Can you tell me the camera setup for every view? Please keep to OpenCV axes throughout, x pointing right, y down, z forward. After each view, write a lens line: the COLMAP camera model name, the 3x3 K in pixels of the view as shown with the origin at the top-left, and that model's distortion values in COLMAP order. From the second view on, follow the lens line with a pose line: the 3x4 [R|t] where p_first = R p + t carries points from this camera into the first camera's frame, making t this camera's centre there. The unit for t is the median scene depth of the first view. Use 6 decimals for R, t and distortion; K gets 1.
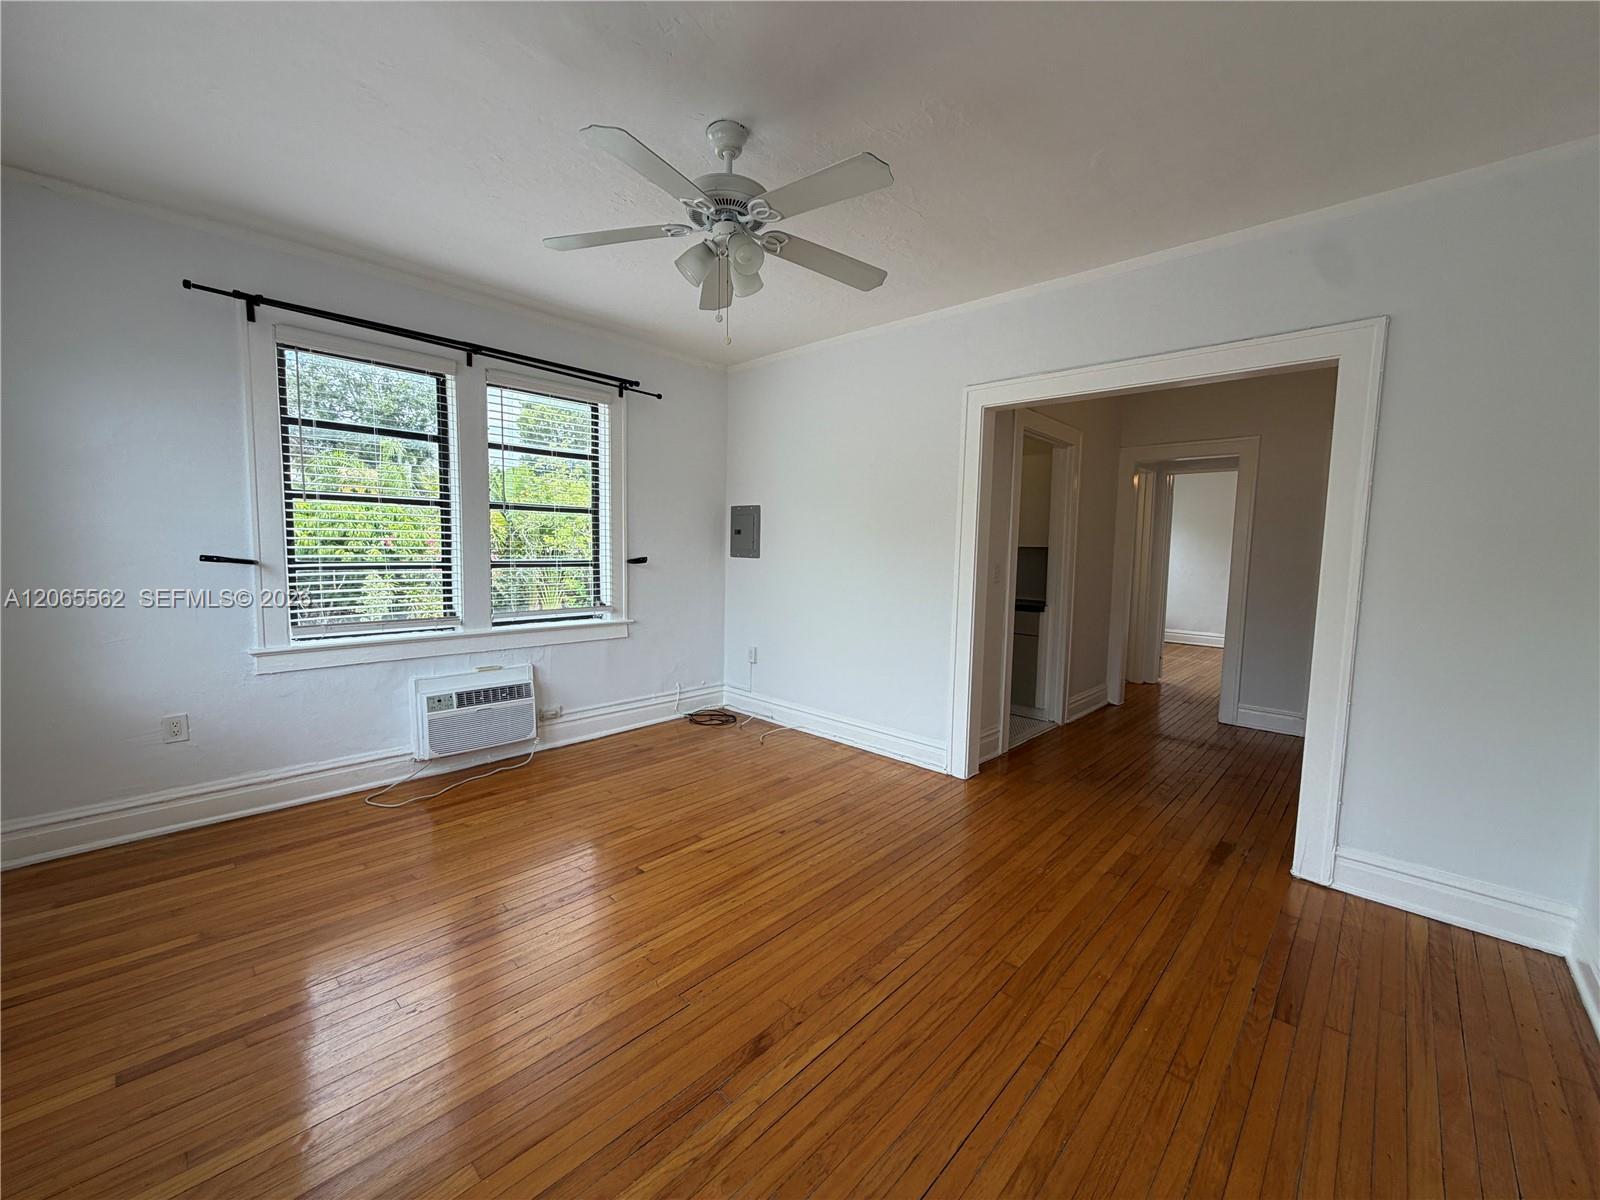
lens RADIAL K [[668.7, 0, 800.0], [0, 668.7, 600.0], [0, 0, 1]] dist [0.000750, -0.000261]
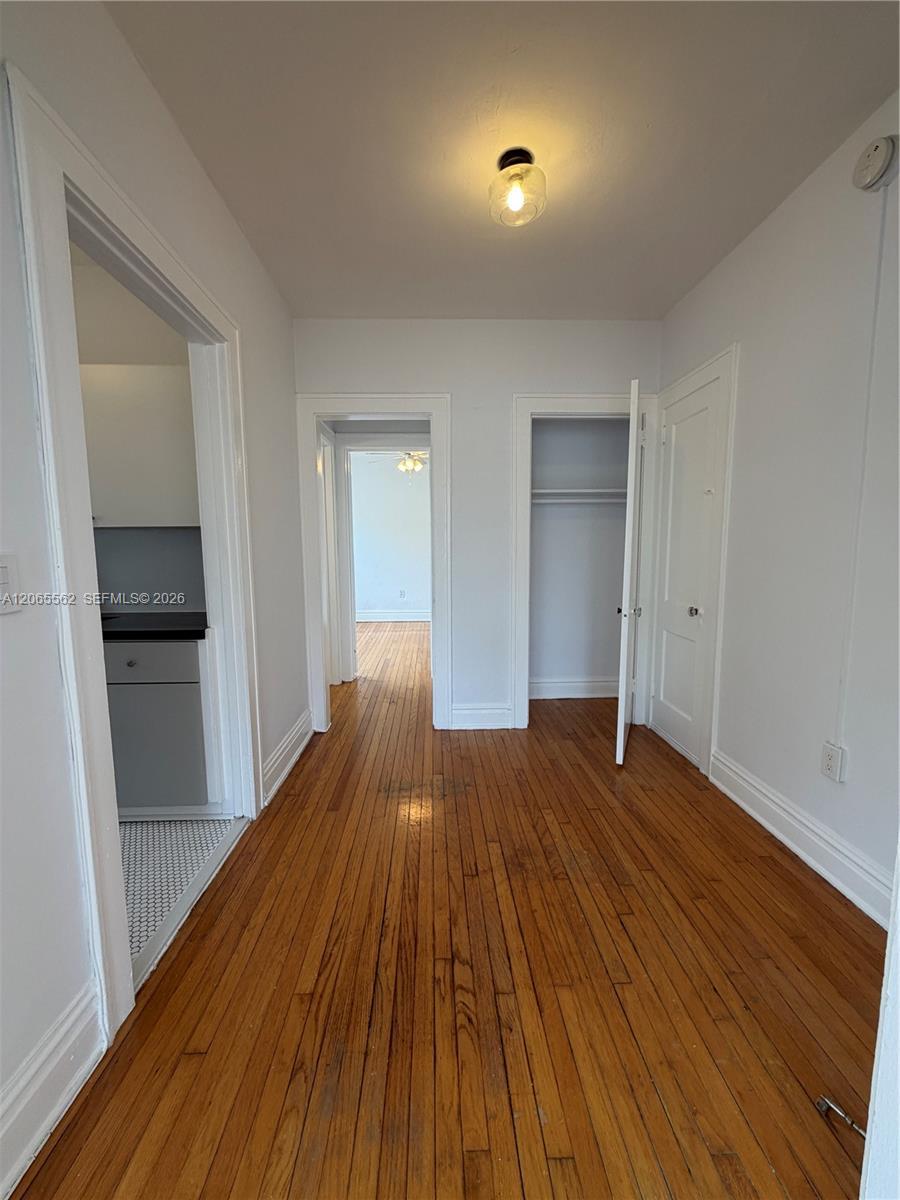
lens RADIAL K [[501.5, 0, 450.0], [0, 501.5, 600.0], [0, 0, 1]] dist [0.000750, -0.000261]
pose [[0.727649, -0.101378, 0.678417, 0.221936], [0.079120, 0.994822, 0.063798, -0.024277], [-0.681372, 0.007254, 0.731902, 0.525193]]
